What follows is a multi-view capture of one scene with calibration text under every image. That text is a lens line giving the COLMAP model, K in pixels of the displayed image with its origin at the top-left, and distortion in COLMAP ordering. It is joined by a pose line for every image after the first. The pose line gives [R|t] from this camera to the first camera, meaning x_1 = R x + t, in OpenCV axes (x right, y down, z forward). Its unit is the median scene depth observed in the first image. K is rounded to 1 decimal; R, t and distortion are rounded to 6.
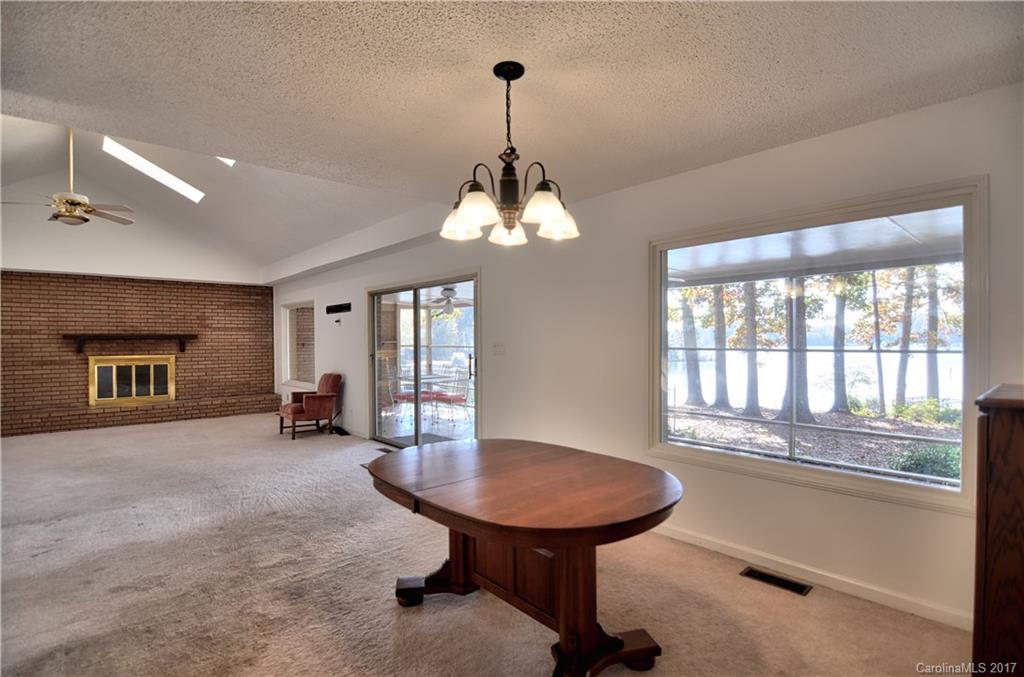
lens RADIAL K [[494.2, 0, 535.1], [0, 494.2, 340.2], [0, 0, 1]] dist [-0.019683, -0.002306]
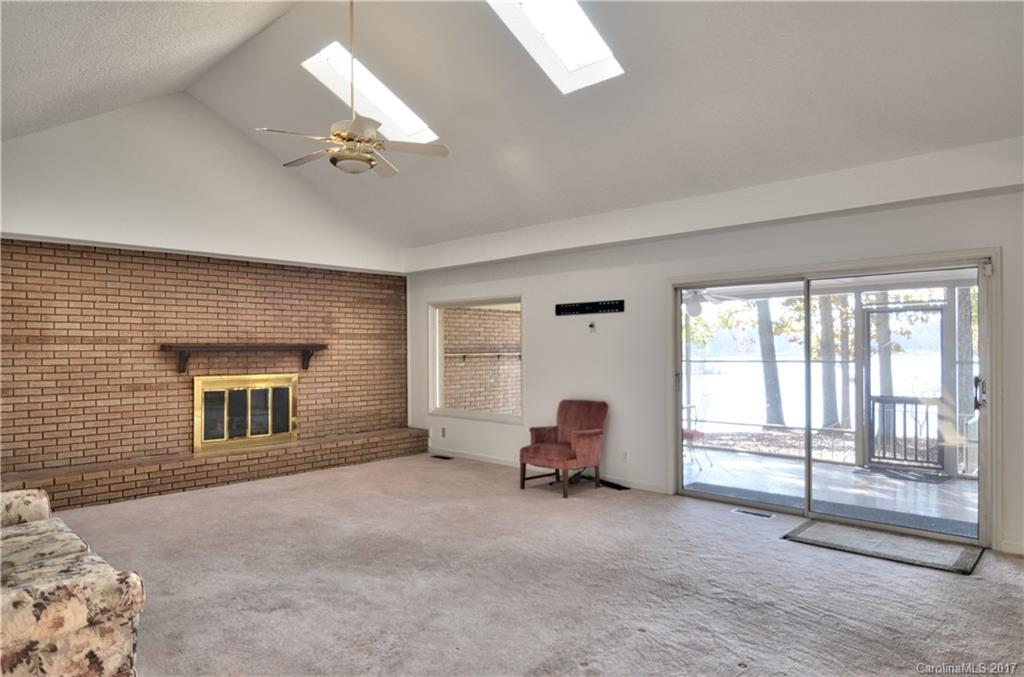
lens RADIAL K [[617.3, 0, 512.1], [0, 617.3, 337.3], [0, 0, 1]] dist [-0.008436, -0.004683]
pose [[0.997076, 0.001025, 0.076415, -0.551490], [0.000456, 0.999813, -0.019358, -0.004619], [-0.076421, 0.019336, 0.996888, 0.123822]]
